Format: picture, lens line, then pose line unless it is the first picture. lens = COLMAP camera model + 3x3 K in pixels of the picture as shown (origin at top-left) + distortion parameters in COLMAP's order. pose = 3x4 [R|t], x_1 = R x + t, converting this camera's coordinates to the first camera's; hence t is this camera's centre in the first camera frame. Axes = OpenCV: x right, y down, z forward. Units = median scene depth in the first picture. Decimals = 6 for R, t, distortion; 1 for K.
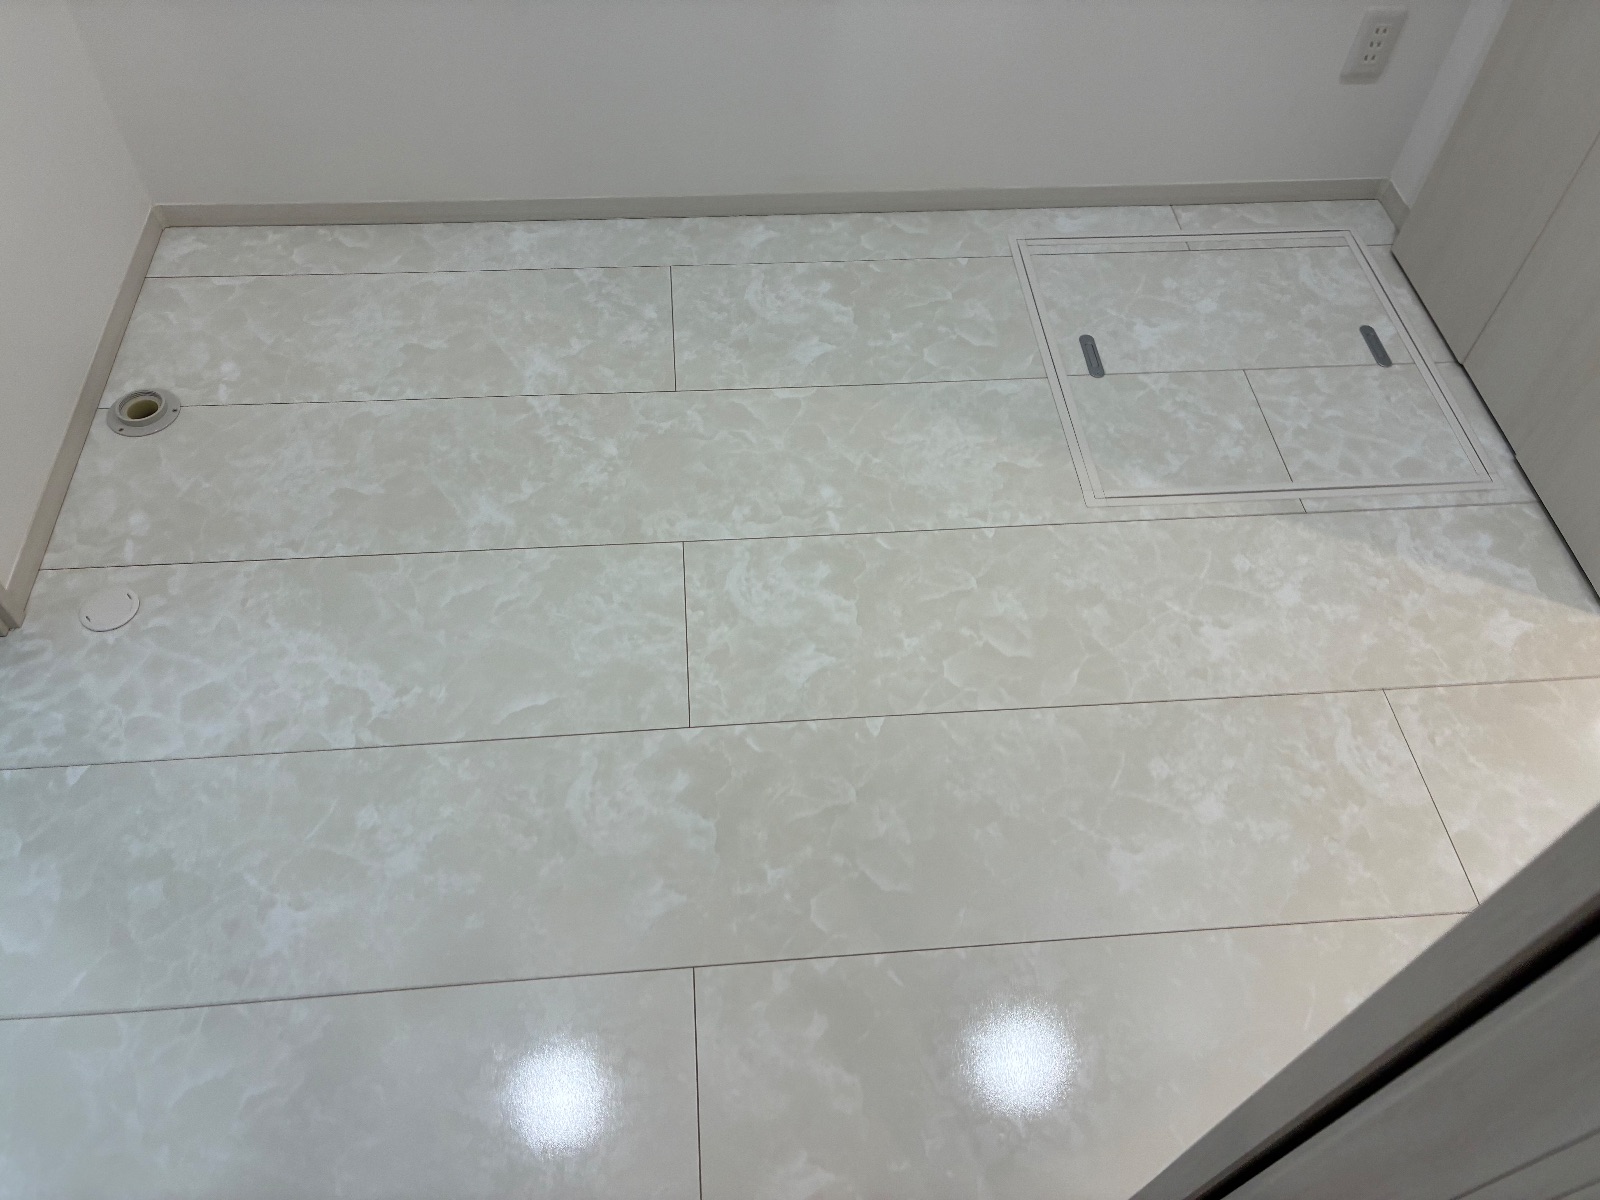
lens RADIAL K [[1229.5, 0, 800.0], [0, 1229.5, 600.0], [0, 0, 1]] dist [-0.005102, -0.007983]
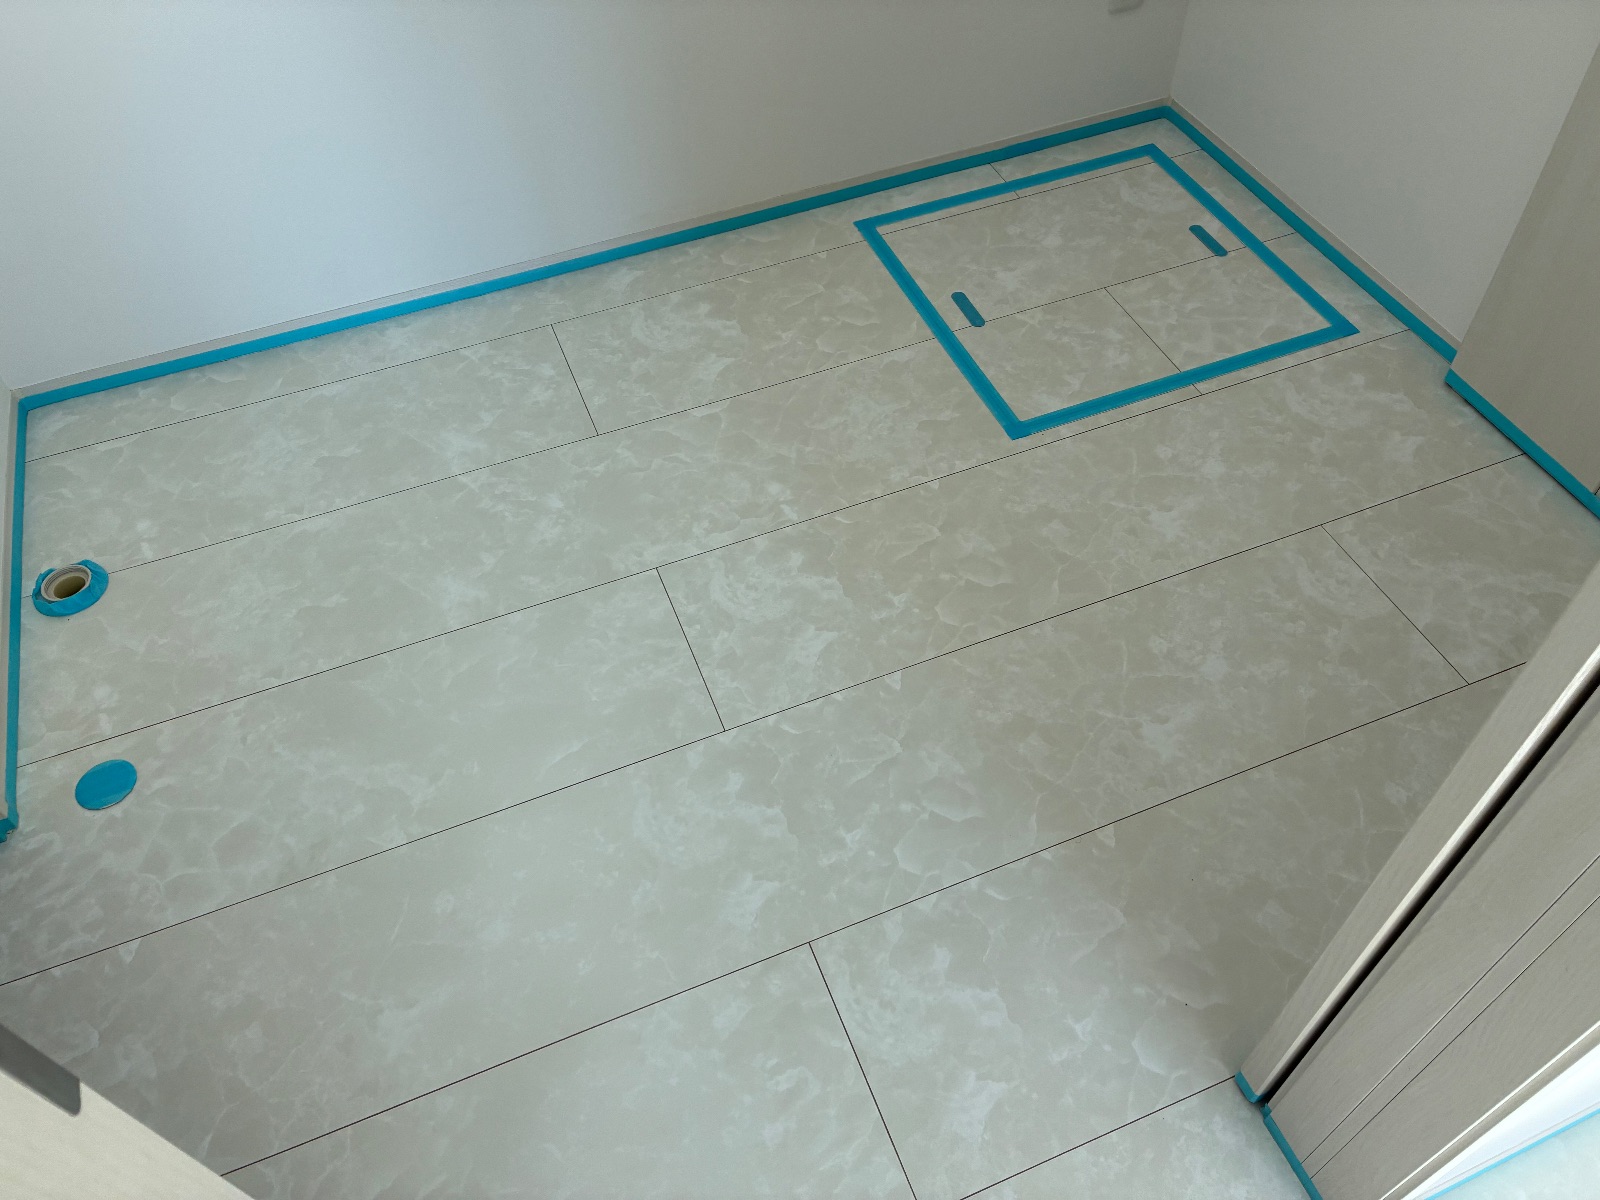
lens RADIAL K [[1229.5, 0, 800.0], [0, 1229.5, 600.0], [0, 0, 1]] dist [-0.005102, -0.007983]
pose [[0.956279, -0.263089, 0.127726, -0.115376], [0.268275, 0.963019, -0.024943, 0.035341], [-0.116440, 0.058119, 0.991496, -0.029411]]
